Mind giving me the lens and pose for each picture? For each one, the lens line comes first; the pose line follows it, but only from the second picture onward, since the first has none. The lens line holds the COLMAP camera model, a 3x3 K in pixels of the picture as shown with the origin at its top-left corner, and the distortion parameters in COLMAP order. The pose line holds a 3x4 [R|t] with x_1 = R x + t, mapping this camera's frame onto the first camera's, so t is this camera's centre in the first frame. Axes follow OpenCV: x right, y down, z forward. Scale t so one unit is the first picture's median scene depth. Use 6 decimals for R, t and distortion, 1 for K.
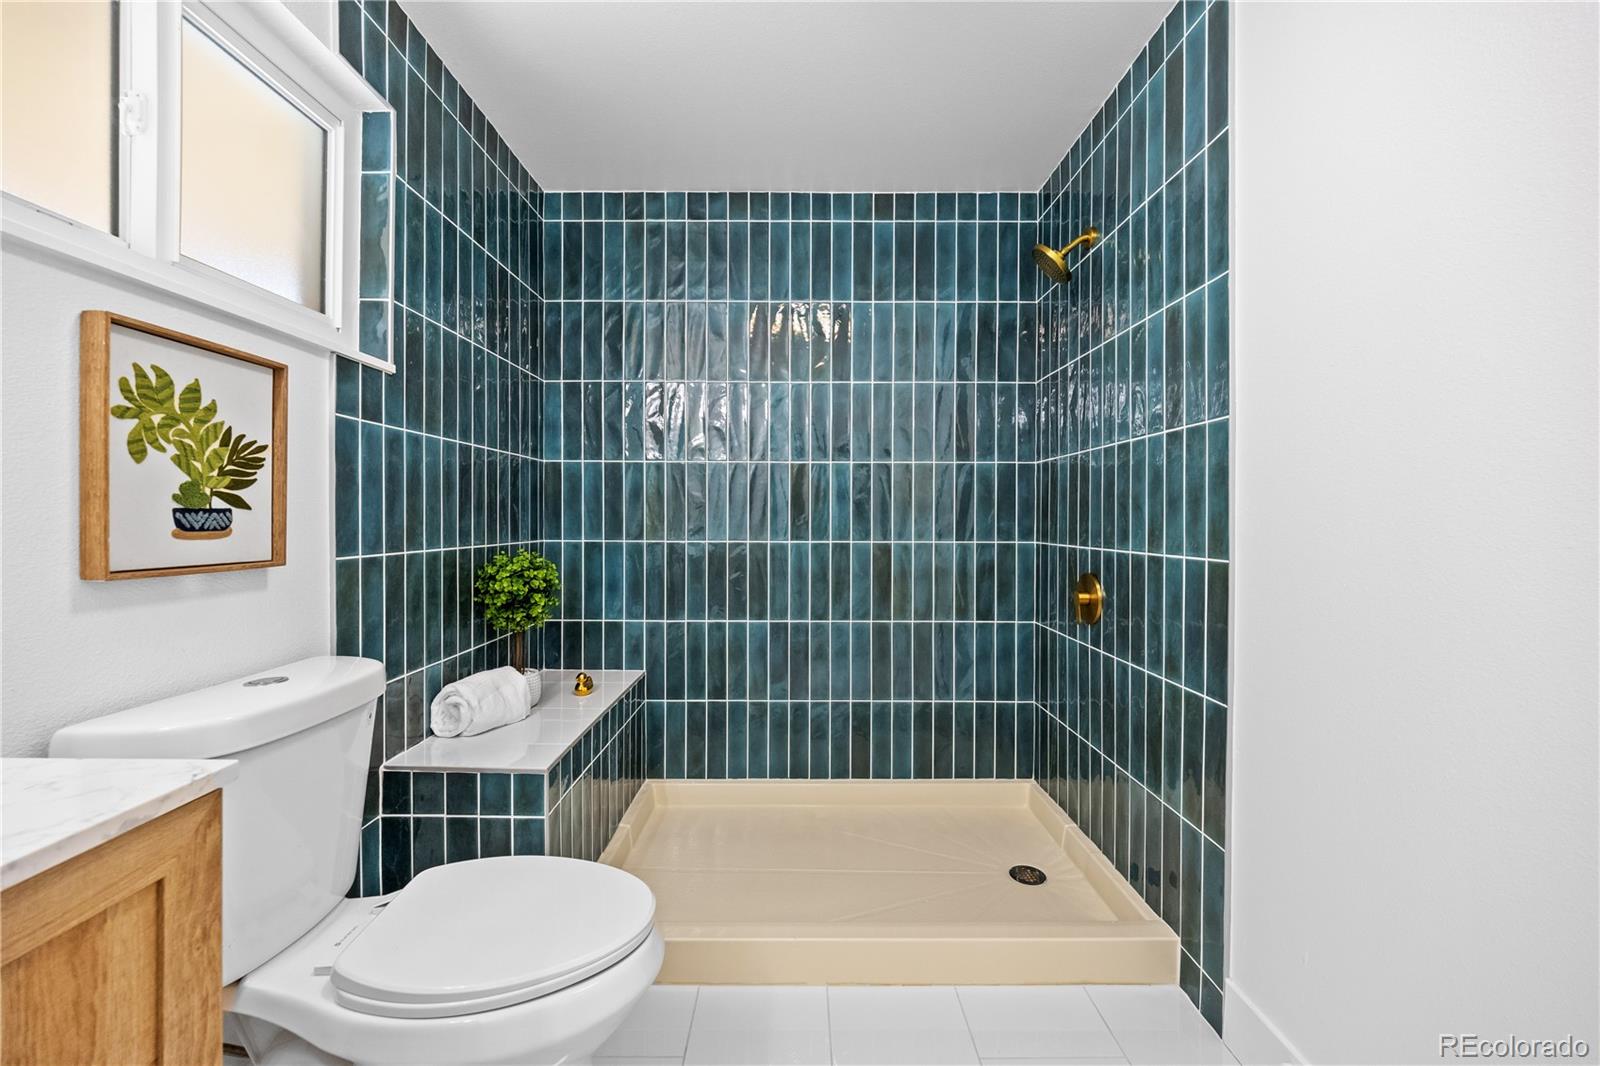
lens RADIAL K [[627.4, 0, 797.0], [0, 627.4, 522.8], [0, 0, 1]] dist [-0.003142, -0.000537]
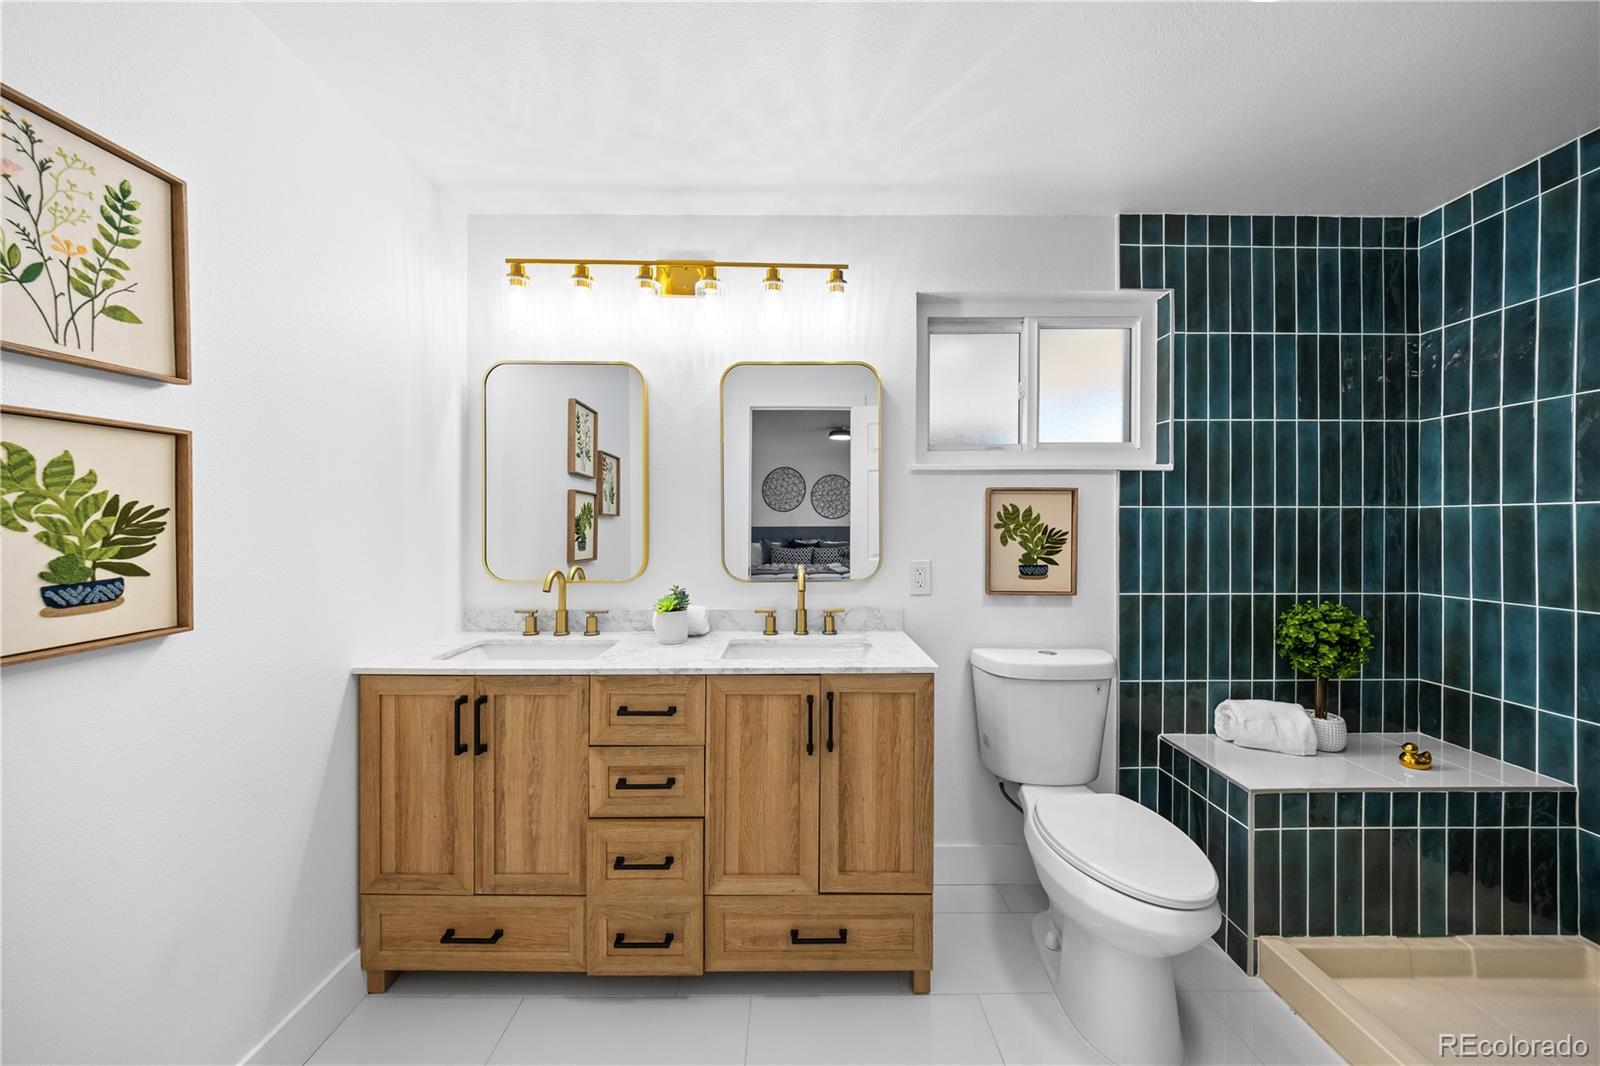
lens RADIAL K [[541.7, 0, 798.1], [0, 541.7, 528.5], [0, 0, 1]] dist [-0.003075, -0.000689]
pose [[0.011978, 0.000043, -0.999928, 0.804154], [-0.008135, 0.999967, -0.000054, -0.127301], [0.999895, 0.008135, 0.011978, 0.154309]]
